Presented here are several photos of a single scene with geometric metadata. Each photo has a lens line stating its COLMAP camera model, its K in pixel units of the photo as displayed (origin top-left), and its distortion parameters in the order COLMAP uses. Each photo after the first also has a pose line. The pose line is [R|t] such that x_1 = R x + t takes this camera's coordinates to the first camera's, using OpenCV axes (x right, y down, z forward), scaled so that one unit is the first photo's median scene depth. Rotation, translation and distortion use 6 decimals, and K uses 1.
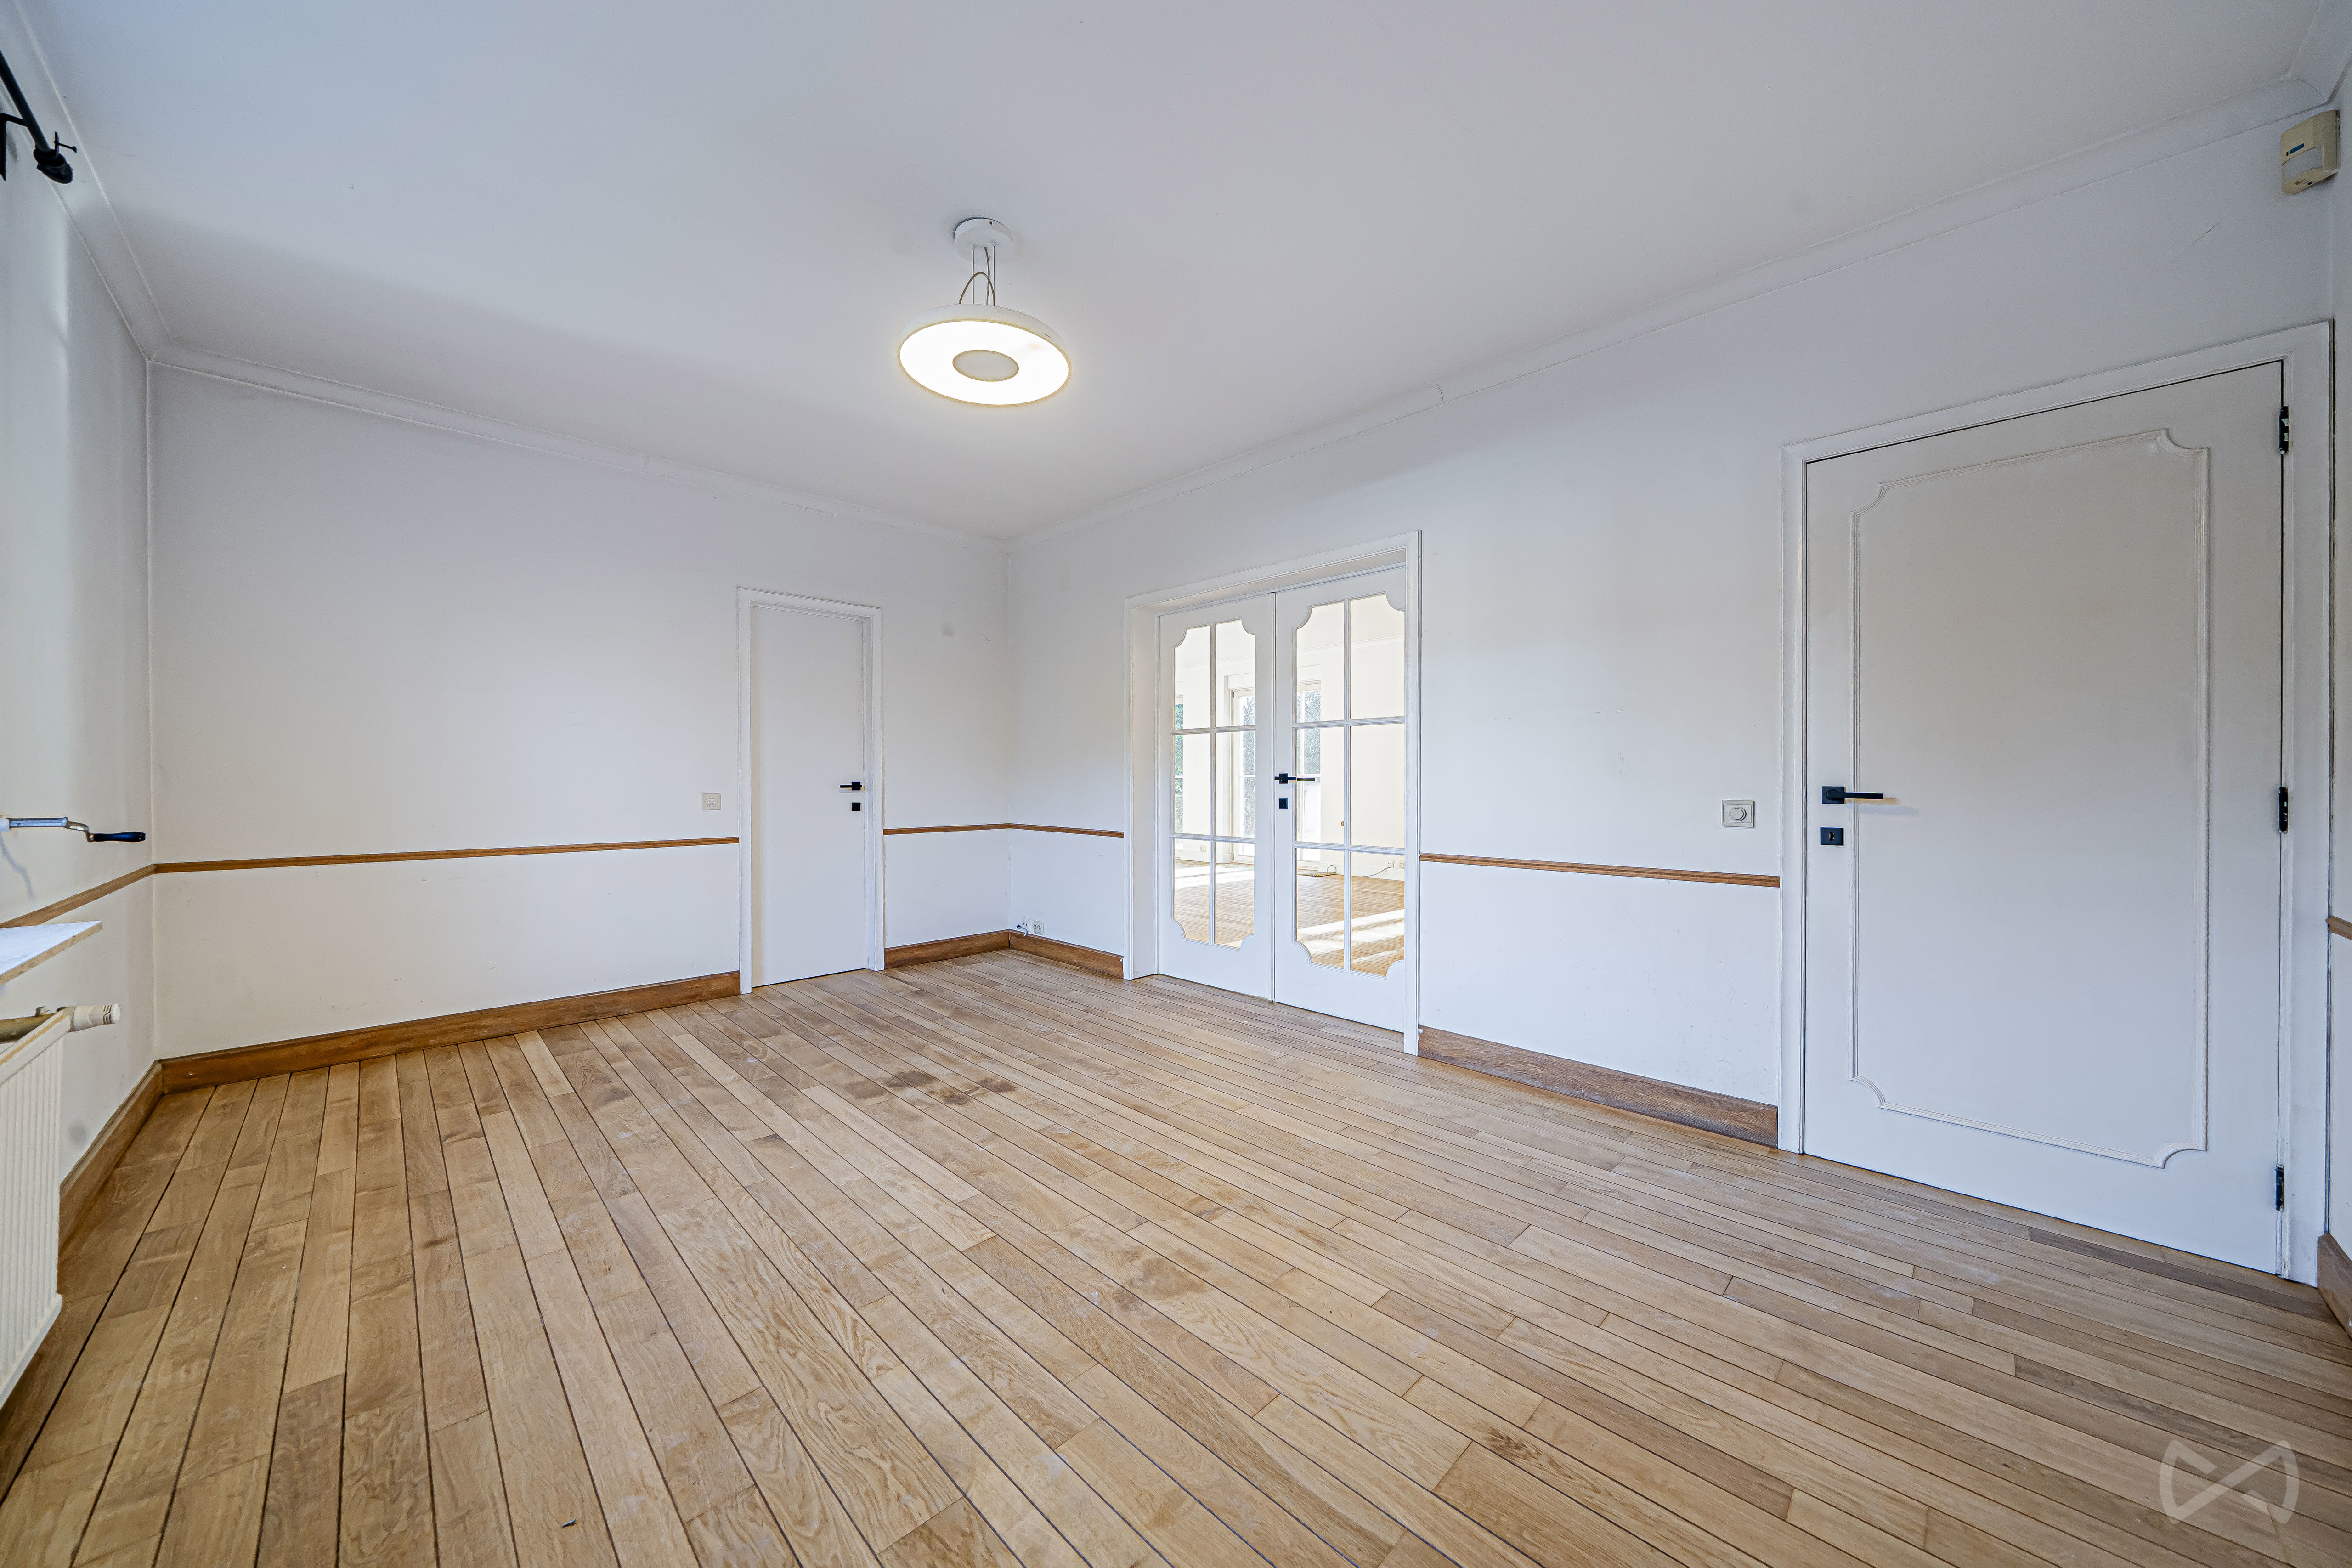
lens RADIAL K [[809.4, 0, 1173.6], [0, 809.4, 788.9], [0, 0, 1]] dist [-0.004436, -0.000086]
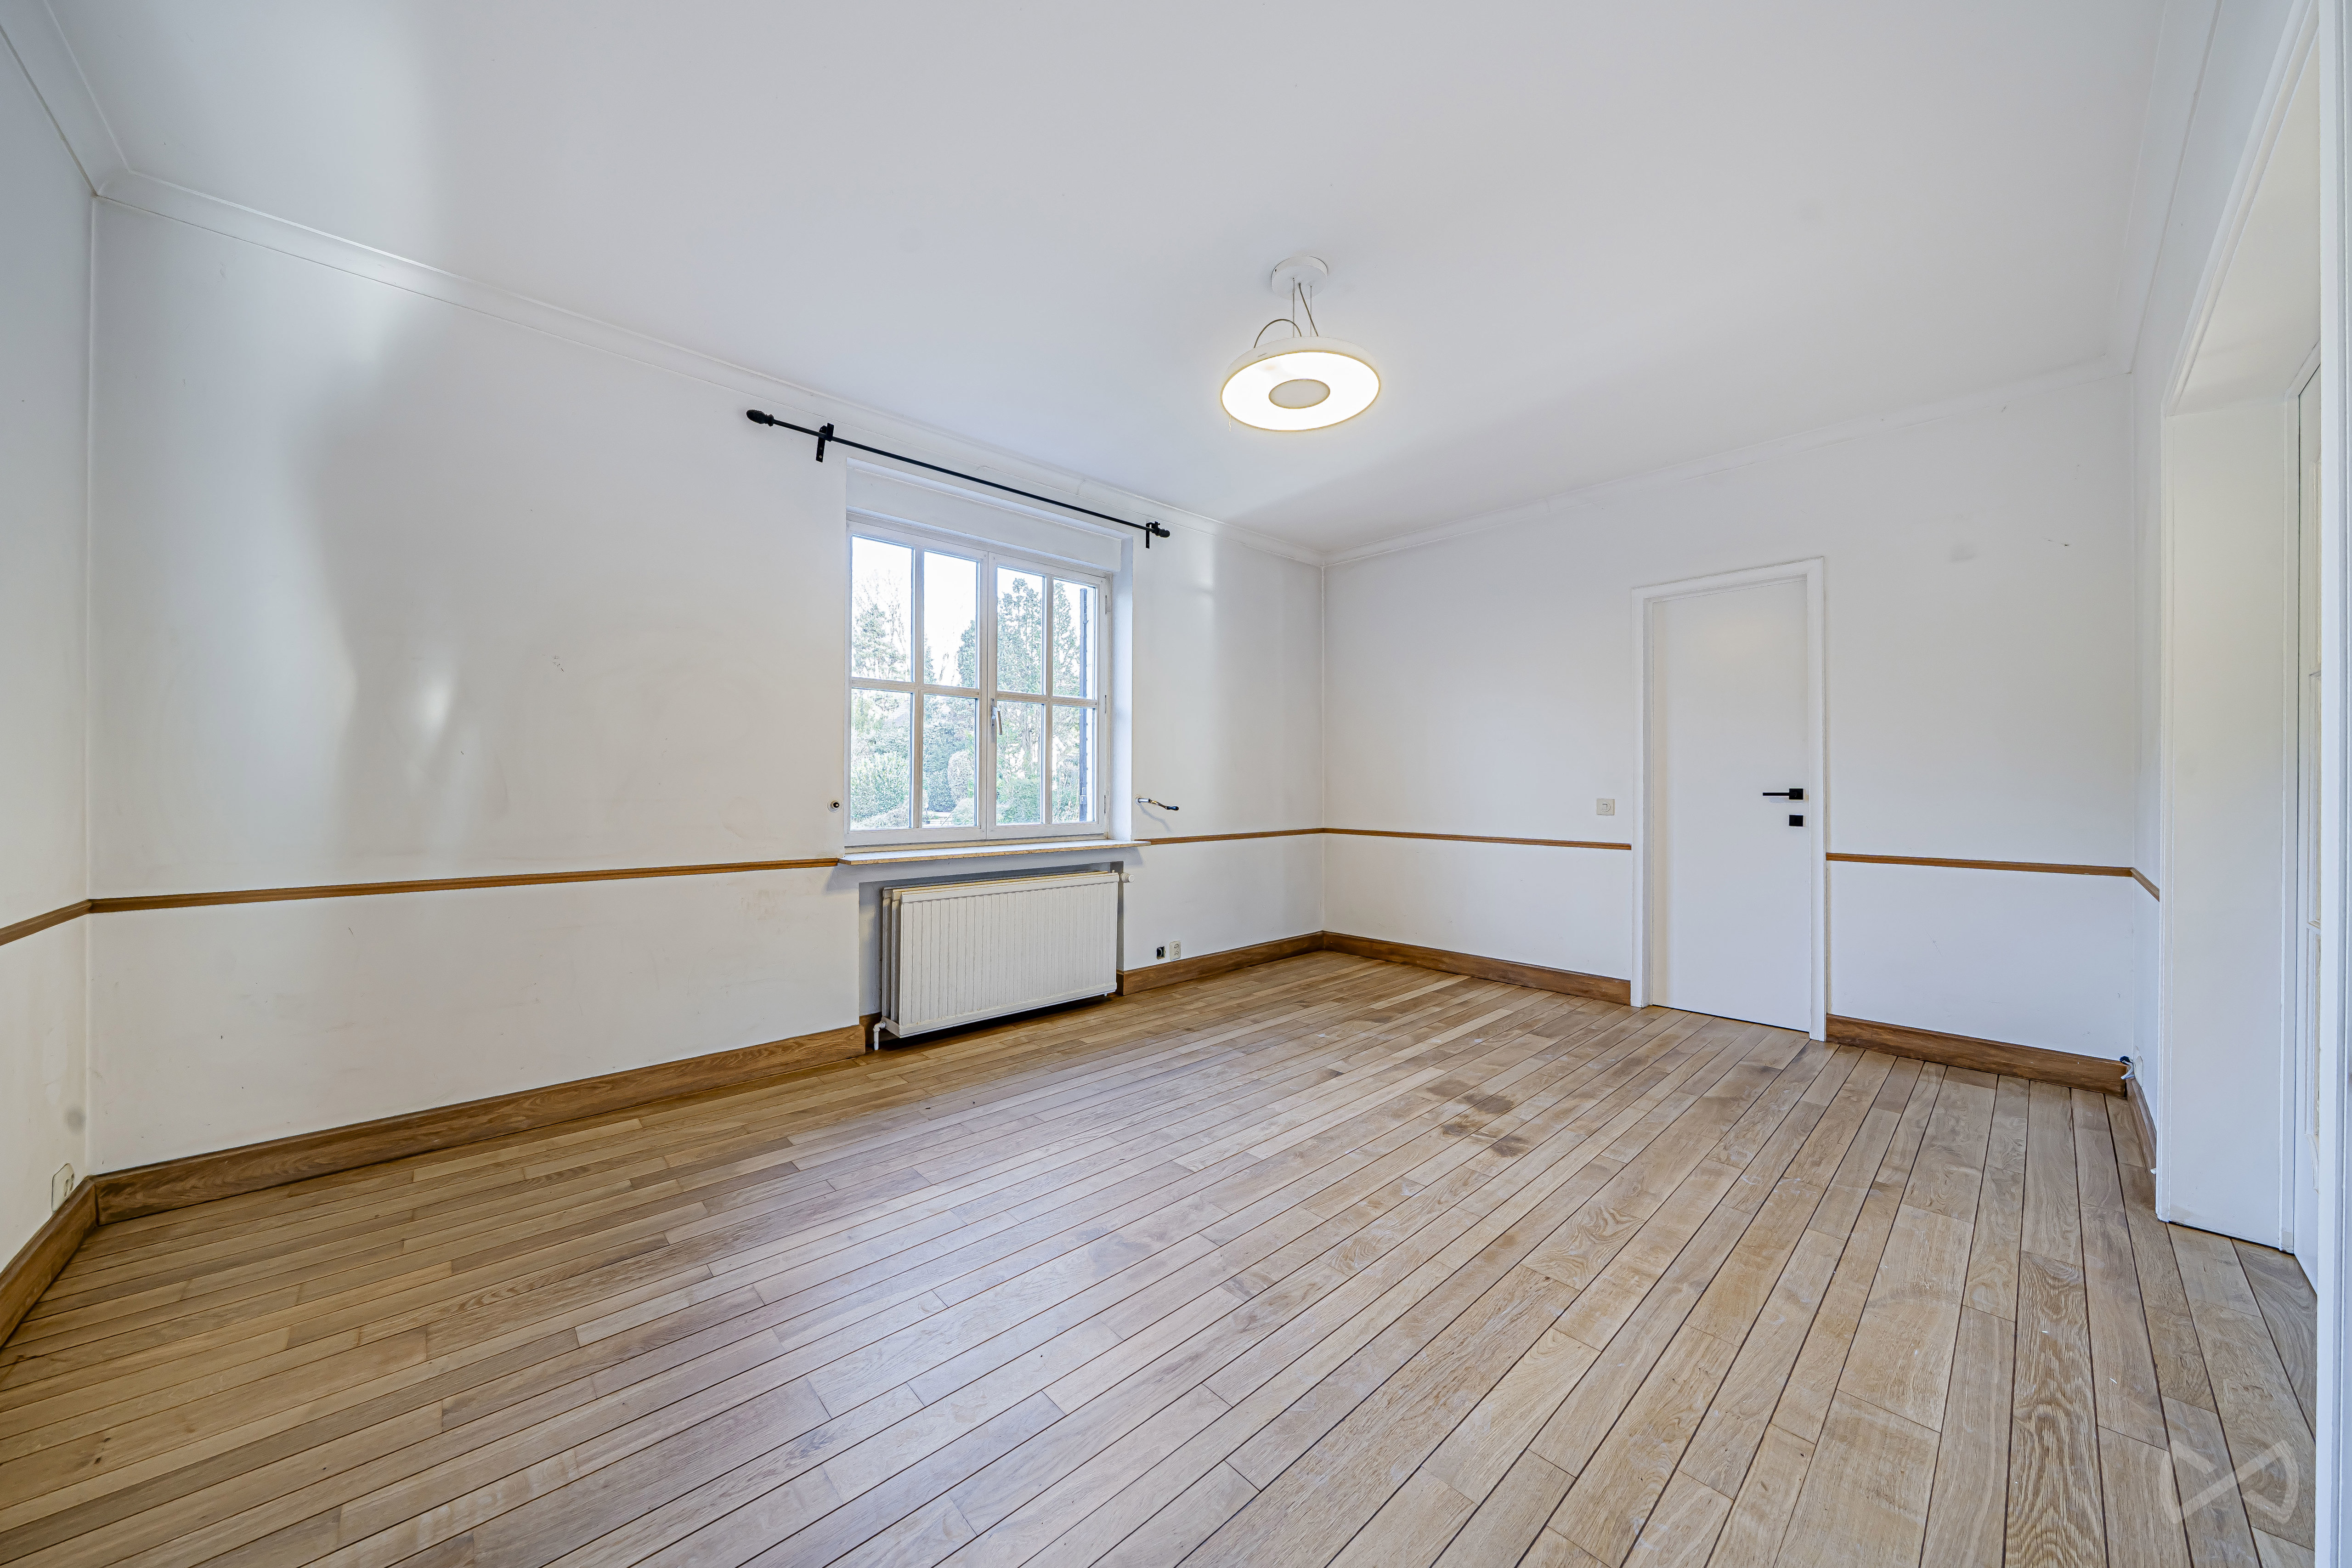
lens RADIAL K [[809.4, 0, 1173.9], [0, 809.4, 784.4], [0, 0, 1]] dist [-0.004436, -0.000086]
pose [[-0.036175, 0.001722, -0.999344, 0.640456], [-0.015268, 0.999881, 0.002276, -0.008534], [0.999229, 0.015341, -0.036144, 0.674271]]
